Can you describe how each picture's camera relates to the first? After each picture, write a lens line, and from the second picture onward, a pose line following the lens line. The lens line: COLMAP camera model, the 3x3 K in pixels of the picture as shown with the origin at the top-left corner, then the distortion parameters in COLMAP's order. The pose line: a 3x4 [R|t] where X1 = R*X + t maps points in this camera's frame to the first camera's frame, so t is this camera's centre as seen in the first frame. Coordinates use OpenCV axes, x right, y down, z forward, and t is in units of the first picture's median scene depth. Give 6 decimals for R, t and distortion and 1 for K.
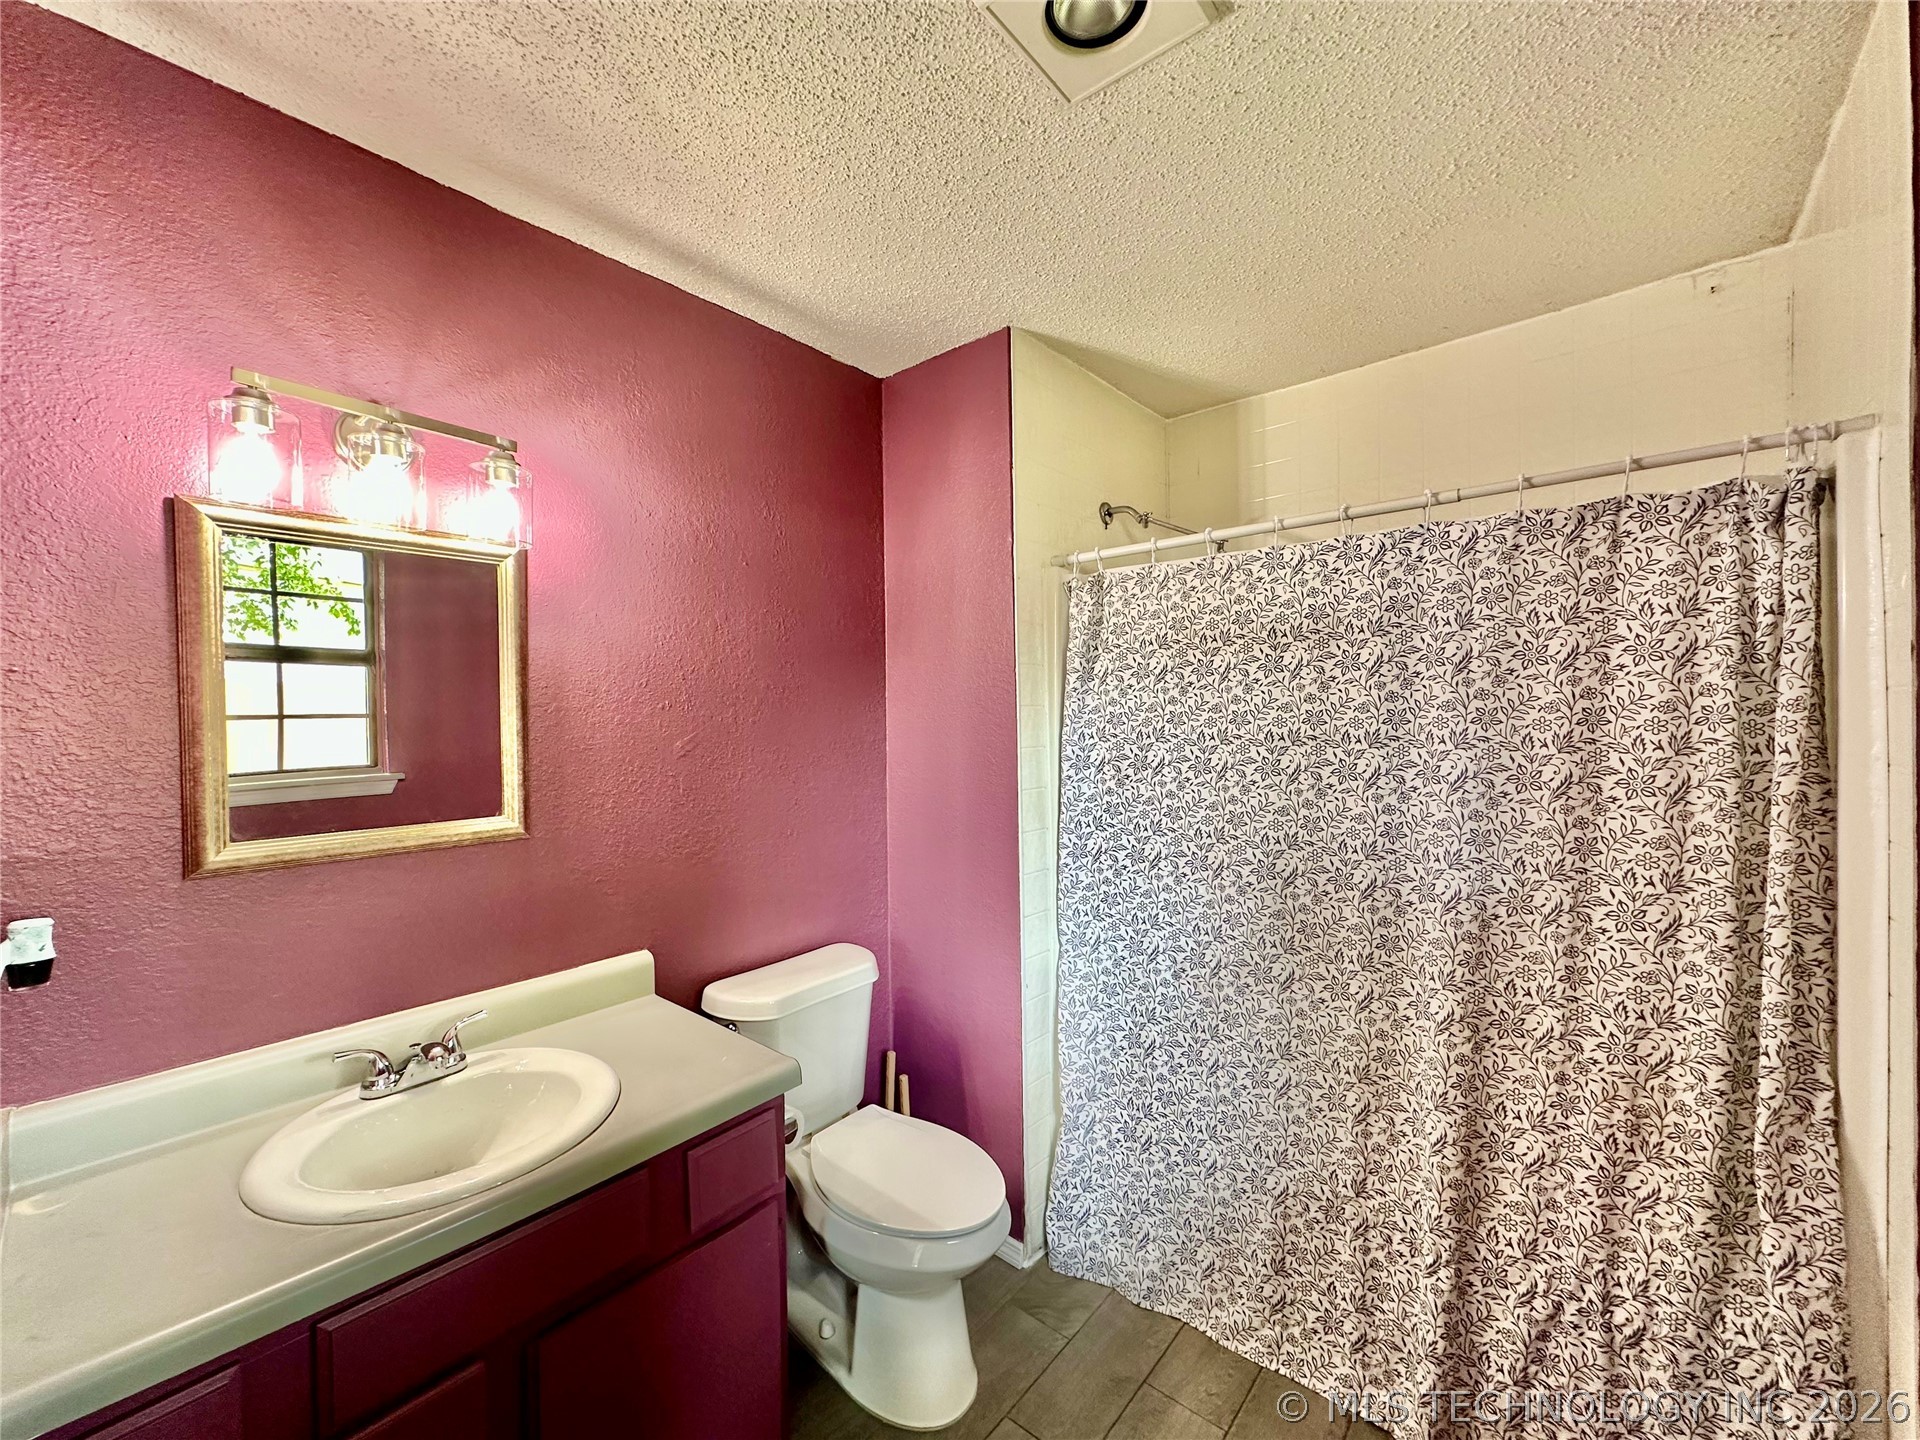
lens RADIAL K [[763.5, 0, 956.7], [0, 763.5, 721.4], [0, 0, 1]] dist [0.000369, 0.000304]
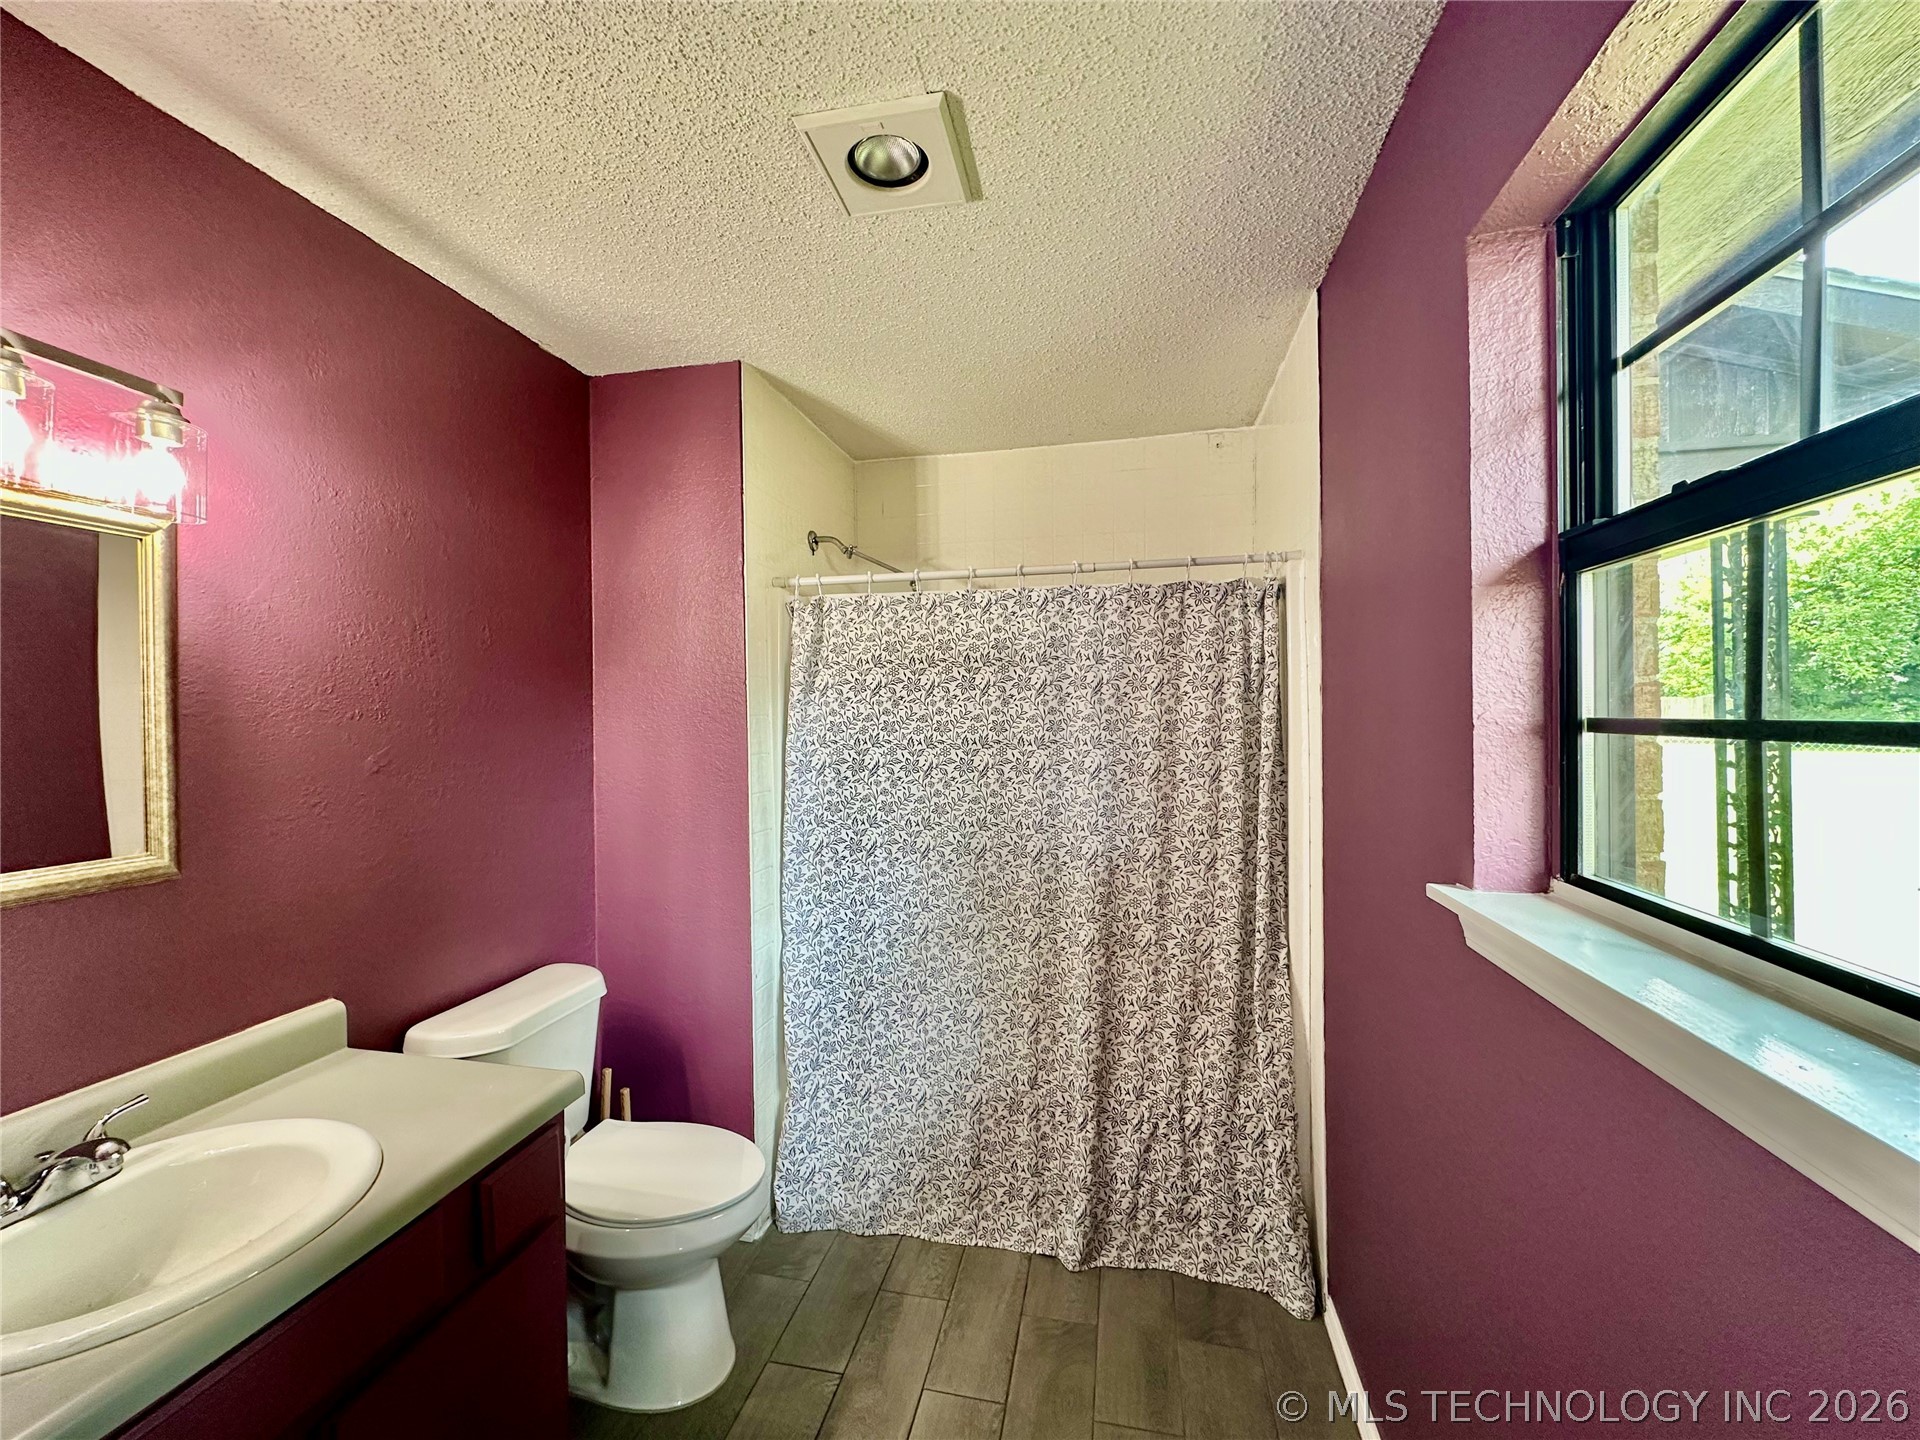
lens RADIAL K [[763.5, 0, 956.7], [0, 763.5, 721.4], [0, 0, 1]] dist [0.000369, 0.000304]
pose [[0.880136, -0.000002, 0.474722, -0.222162], [0.002907, 0.999981, -0.005385, -0.007146], [-0.474713, 0.006120, 0.880119, -0.106348]]
